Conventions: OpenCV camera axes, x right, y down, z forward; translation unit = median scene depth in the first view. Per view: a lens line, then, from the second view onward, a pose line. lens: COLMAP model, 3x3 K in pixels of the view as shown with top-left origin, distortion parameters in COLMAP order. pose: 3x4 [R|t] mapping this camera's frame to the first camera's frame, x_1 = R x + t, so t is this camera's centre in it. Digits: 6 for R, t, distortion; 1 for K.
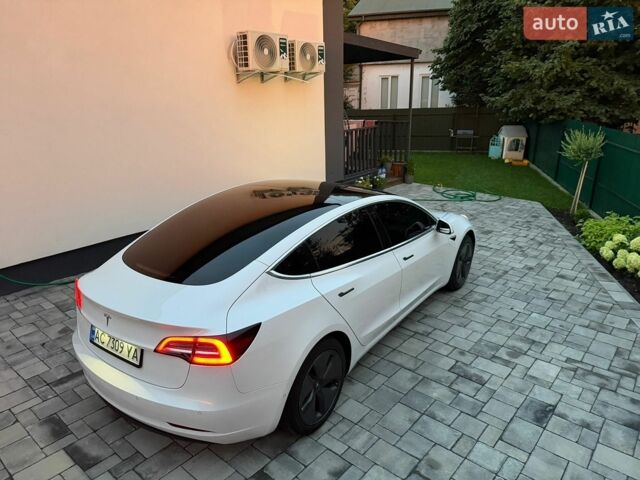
lens RADIAL K [[453.9, 0, 320.2], [0, 453.9, 241.2], [0, 0, 1]] dist [0.021567, -0.029251]
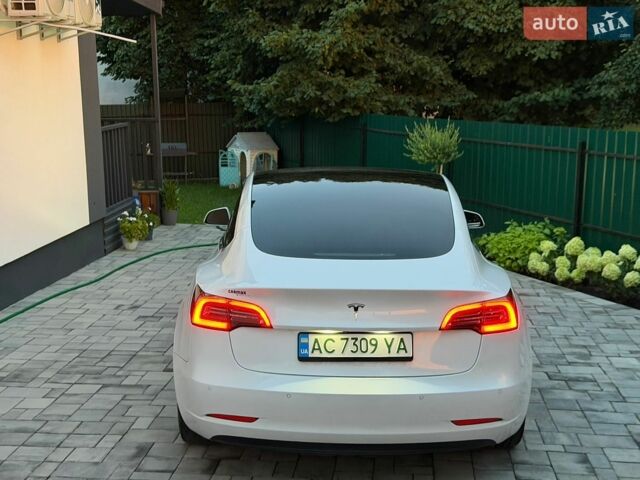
lens RADIAL K [[959.6, 0, 315.5], [0, 959.6, 238.5], [0, 0, 1]] dist [0.114626, 0.000000]
pose [[0.818343, -0.082353, 0.568800, -0.916739], [0.174534, 0.978552, -0.109427, 0.139558], [-0.547588, 0.188823, 0.815164, -0.198084]]
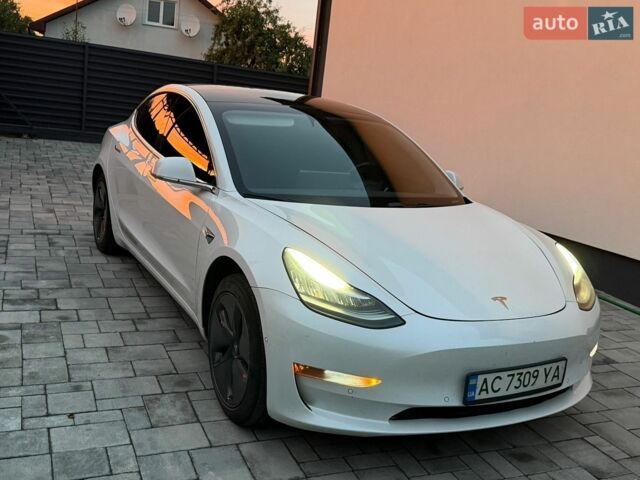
lens RADIAL K [[662.5, 0, 323.6], [0, 662.5, 246.5], [0, 0, 1]] dist [0.025096, 0.000000]
pose [[-0.431847, 0.162384, -0.887209, 0.957950], [-0.382022, 0.858139, 0.343012, -0.309869], [0.817048, 0.487062, -0.308550, 1.504283]]
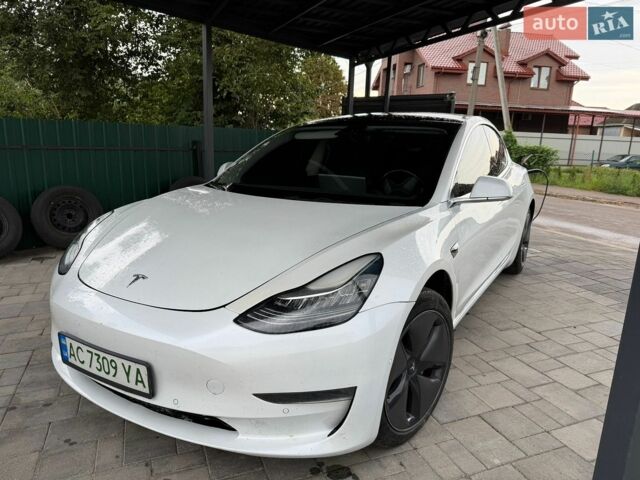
lens RADIAL K [[453.9, 0, 318.7], [0, 453.9, 238.0], [0, 0, 1]] dist [0.021567, -0.029251]
pose [[-0.994147, -0.009894, -0.107586, 0.196530], [-0.064497, 0.853237, 0.517520, -0.354309], [0.086676, 0.521430, -0.848881, 1.809920]]
